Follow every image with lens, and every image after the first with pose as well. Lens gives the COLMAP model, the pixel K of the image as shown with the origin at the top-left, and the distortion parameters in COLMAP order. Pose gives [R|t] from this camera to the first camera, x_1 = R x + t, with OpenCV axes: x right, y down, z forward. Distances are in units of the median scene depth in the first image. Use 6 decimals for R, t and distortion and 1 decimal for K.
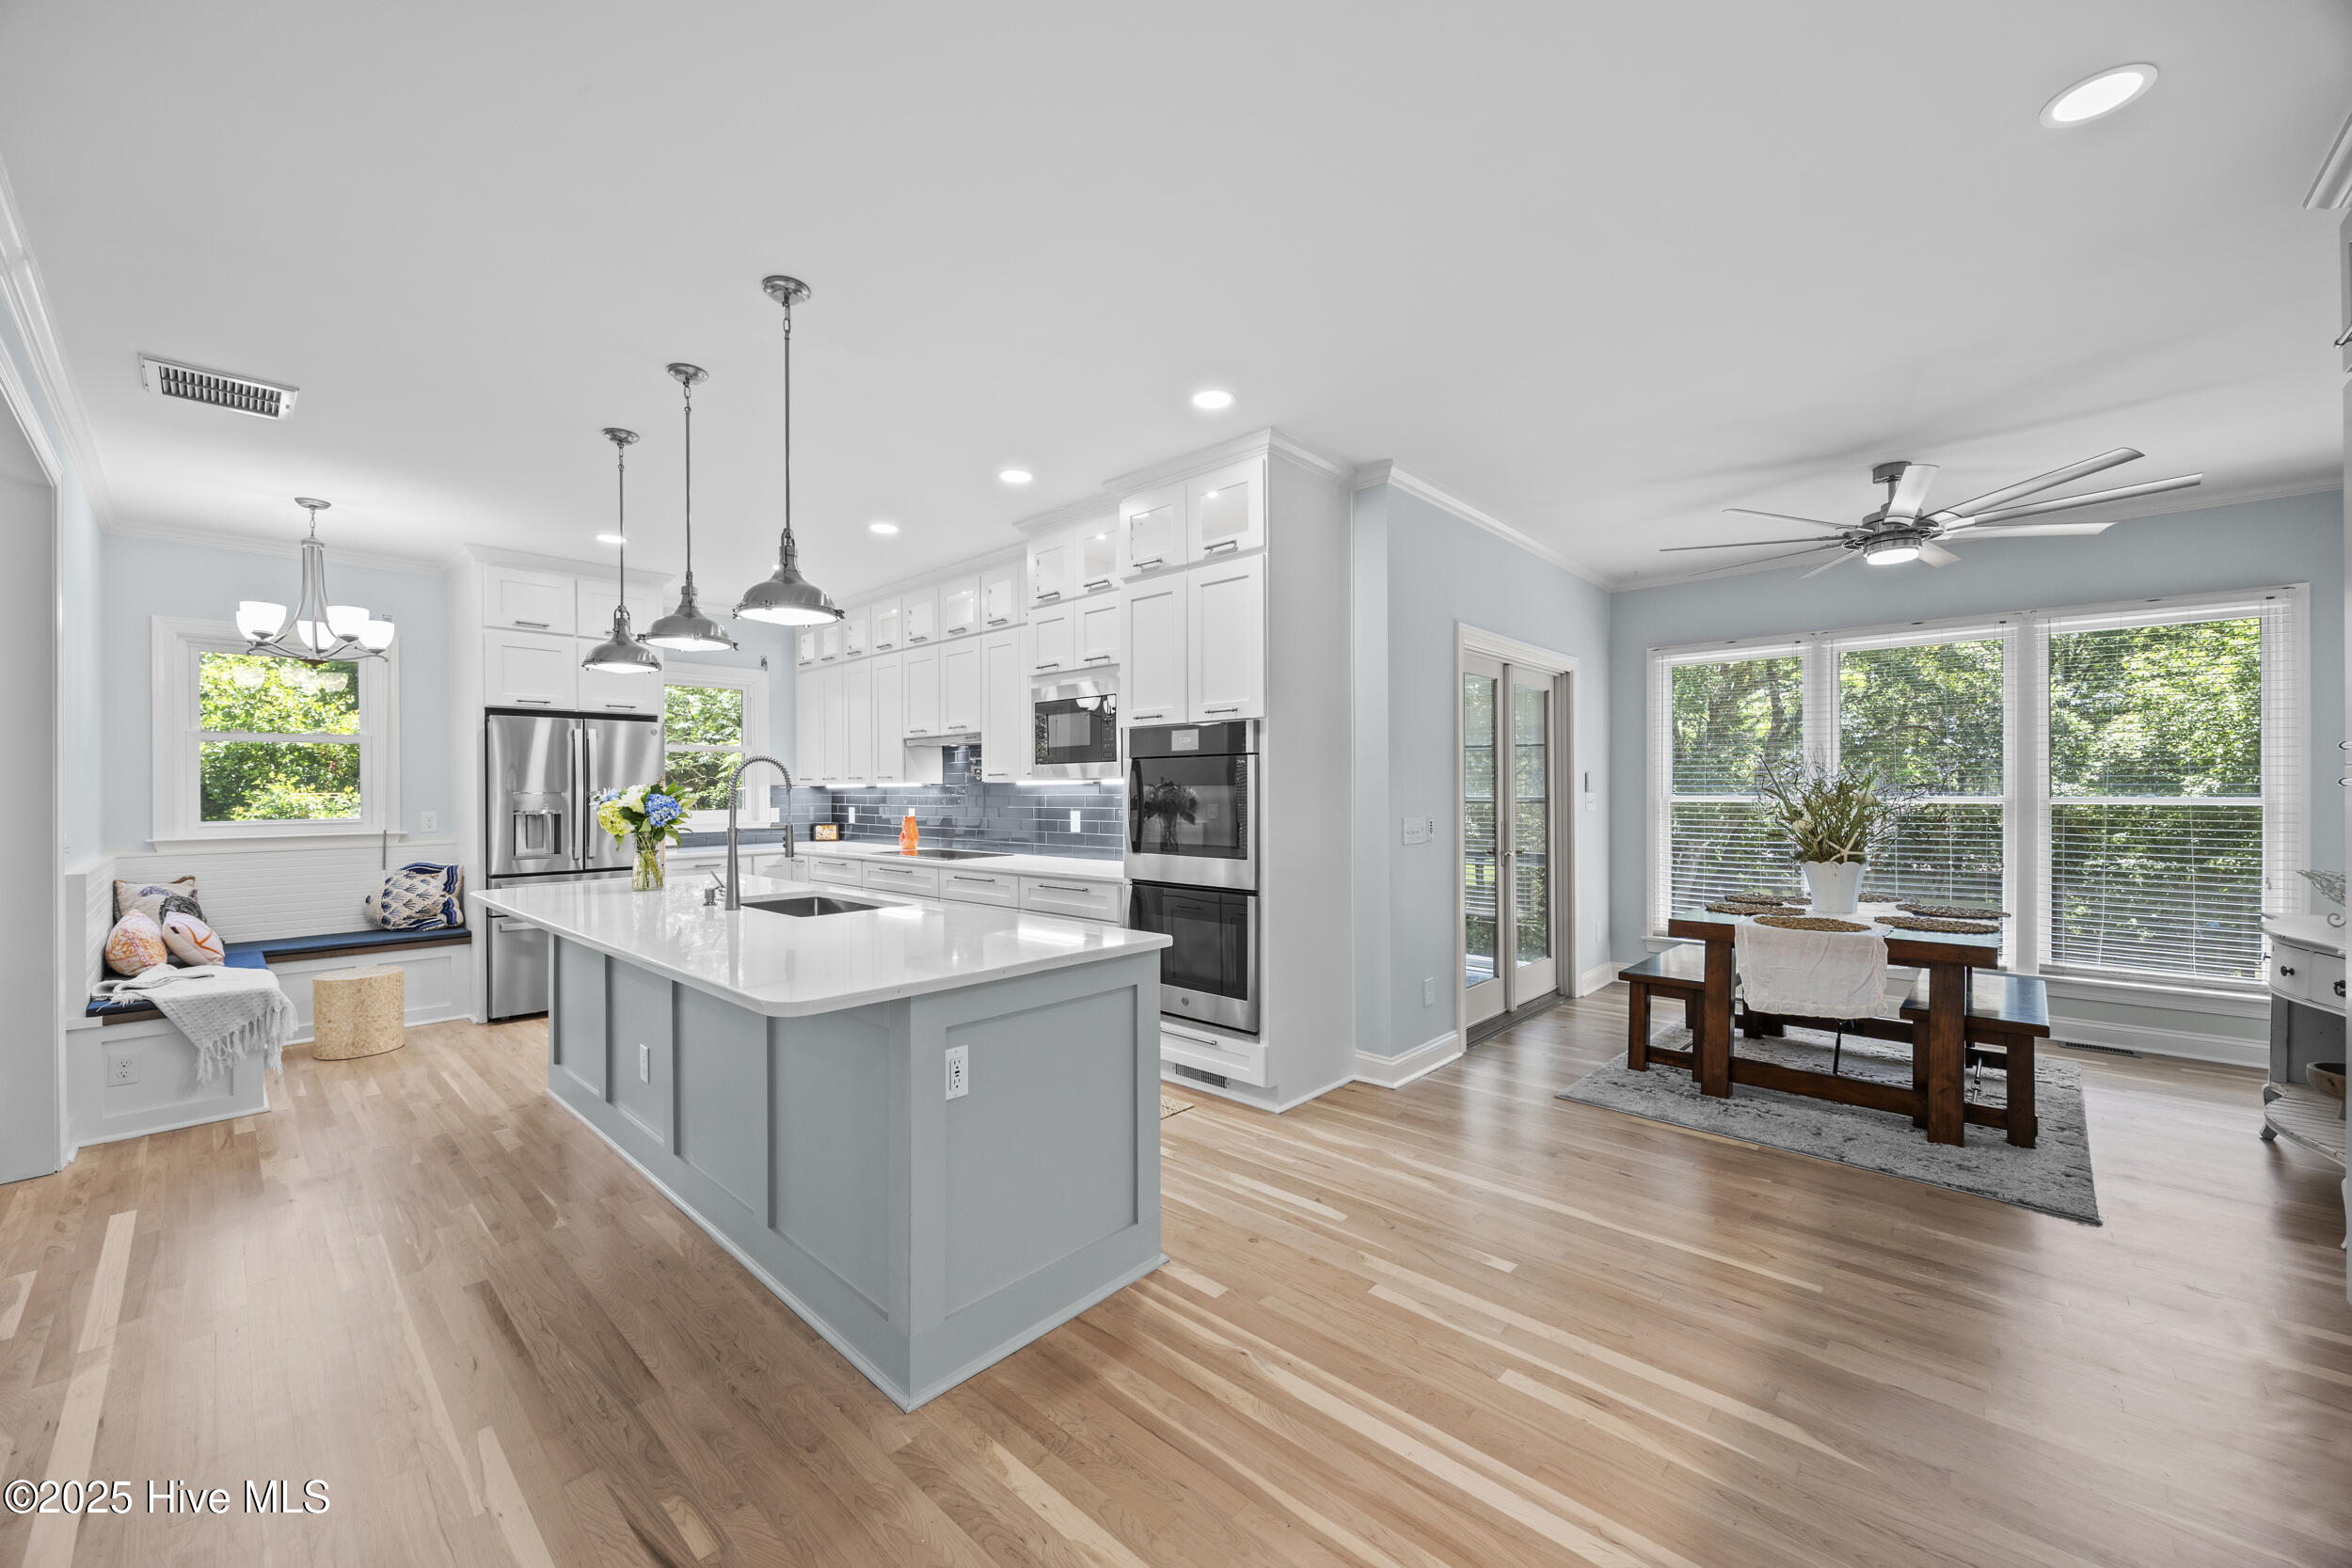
lens RADIAL K [[894.5, 0, 1172.7], [0, 894.5, 787.4], [0, 0, 1]] dist [0.003600, -0.001182]
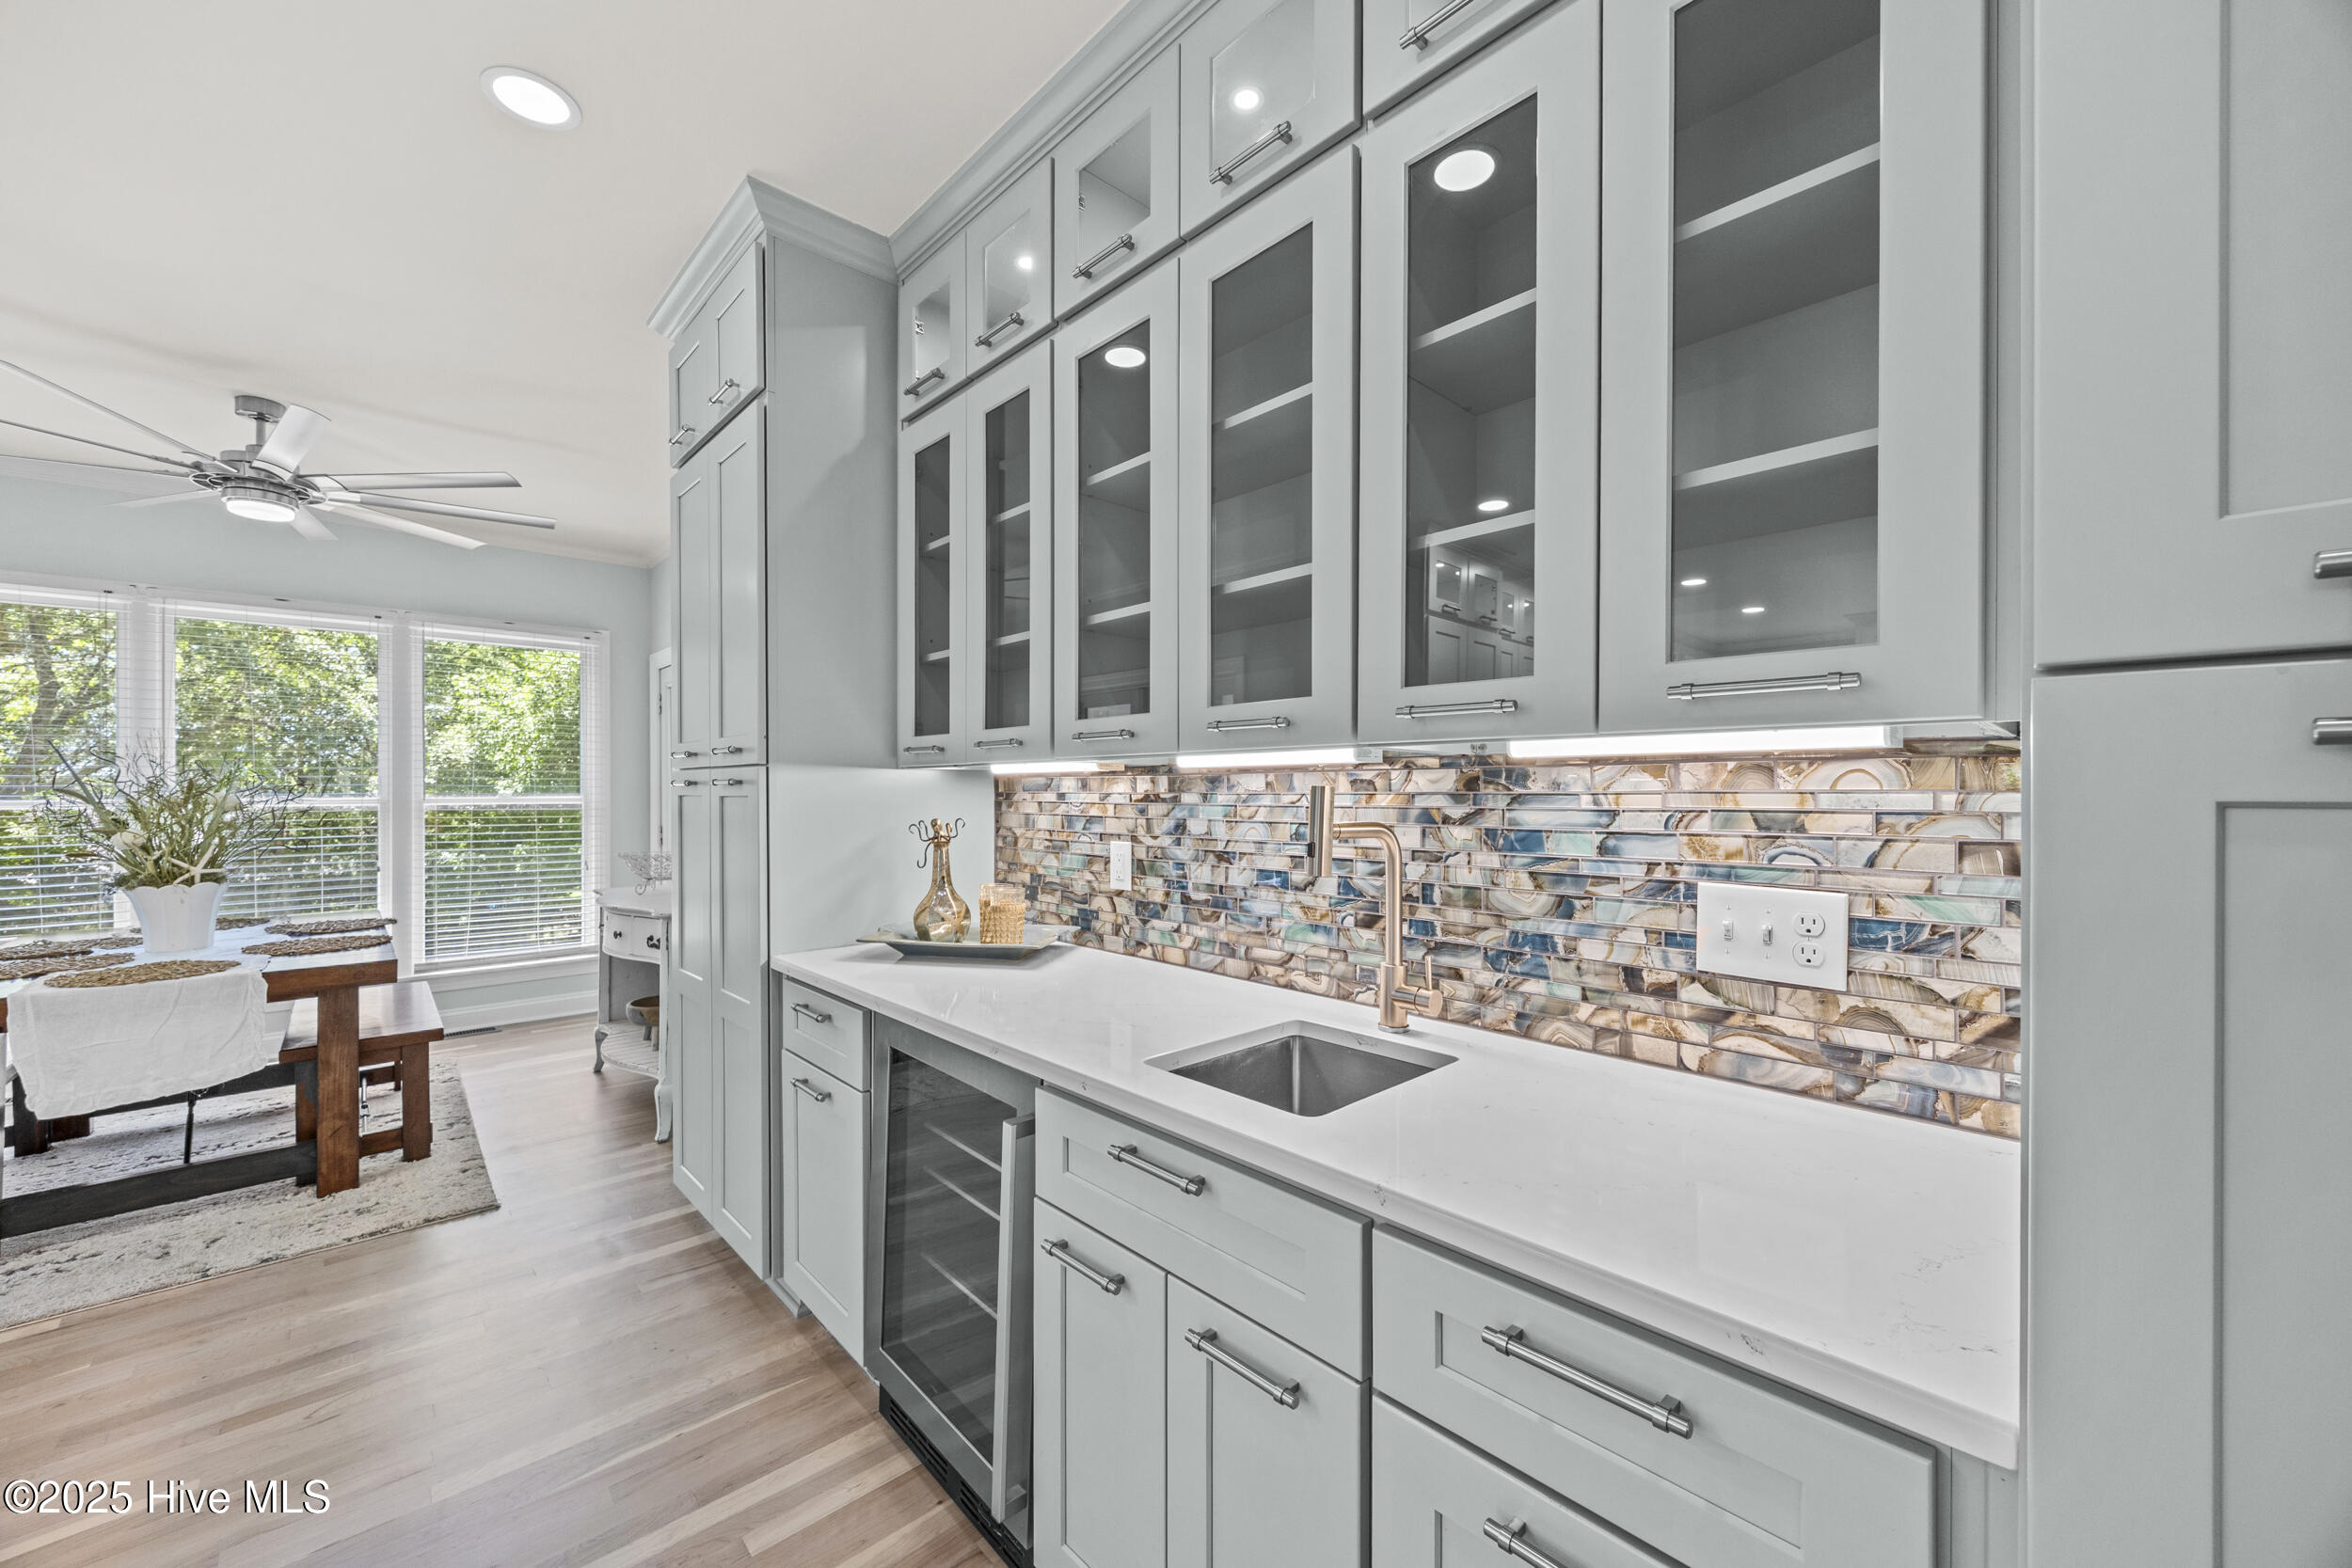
lens RADIAL K [[894.5, 0, 1171.4], [0, 894.5, 789.7], [0, 0, 1]] dist [0.003600, -0.001182]
pose [[0.077633, 0.000373, 0.996982, 0.041312], [-0.000177, 1.000000, -0.000360, 0.001997], [-0.996982, -0.000148, 0.077634, 0.102400]]
